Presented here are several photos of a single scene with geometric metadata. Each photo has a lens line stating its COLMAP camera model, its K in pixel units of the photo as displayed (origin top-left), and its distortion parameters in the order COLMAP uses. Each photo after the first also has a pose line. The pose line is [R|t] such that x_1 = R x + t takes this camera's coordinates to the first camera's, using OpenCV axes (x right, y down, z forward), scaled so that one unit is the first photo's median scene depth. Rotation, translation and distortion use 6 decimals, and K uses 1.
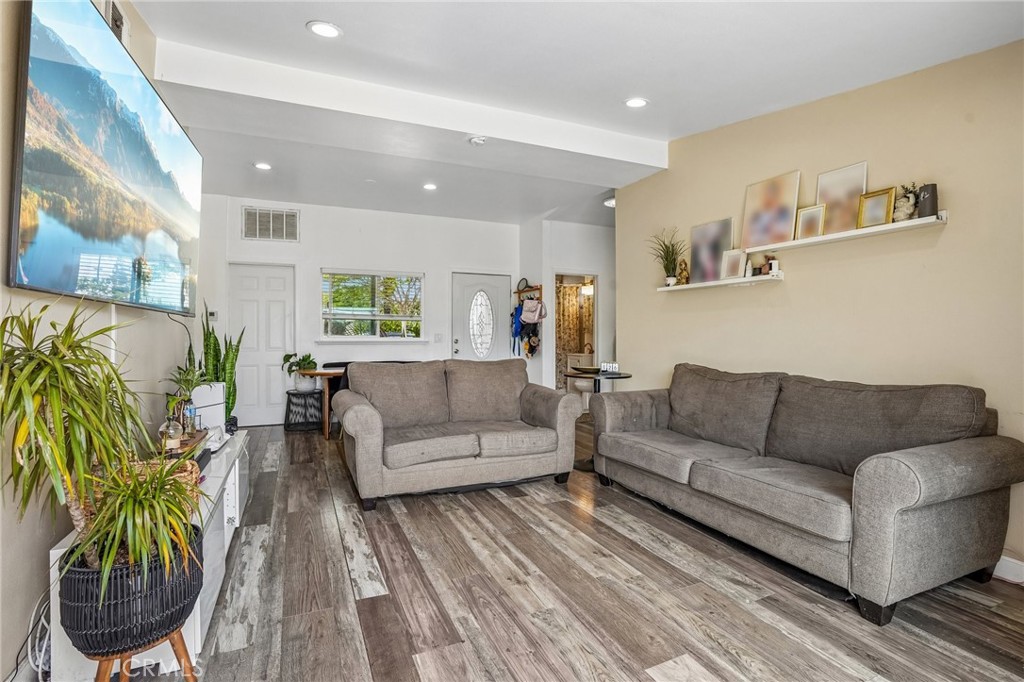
lens RADIAL K [[474.3, 0, 512.0], [0, 474.3, 341.0], [0, 0, 1]] dist [-0.055212, 0.000390]
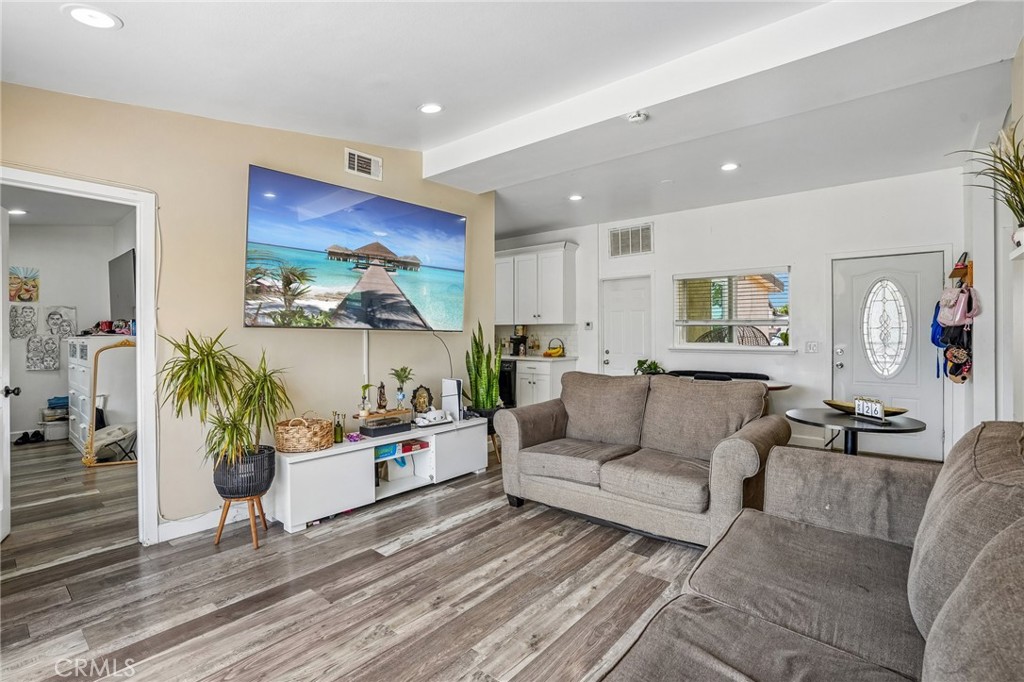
lens RADIAL K [[474.3, 0, 512.0], [0, 474.3, 341.0], [0, 0, 1]] dist [-0.055212, 0.000390]
pose [[0.437185, 0.003489, -0.899365, 0.681850], [-0.010174, 0.999948, -0.001066, -0.022493], [0.899314, 0.009616, 0.437198, 0.513149]]
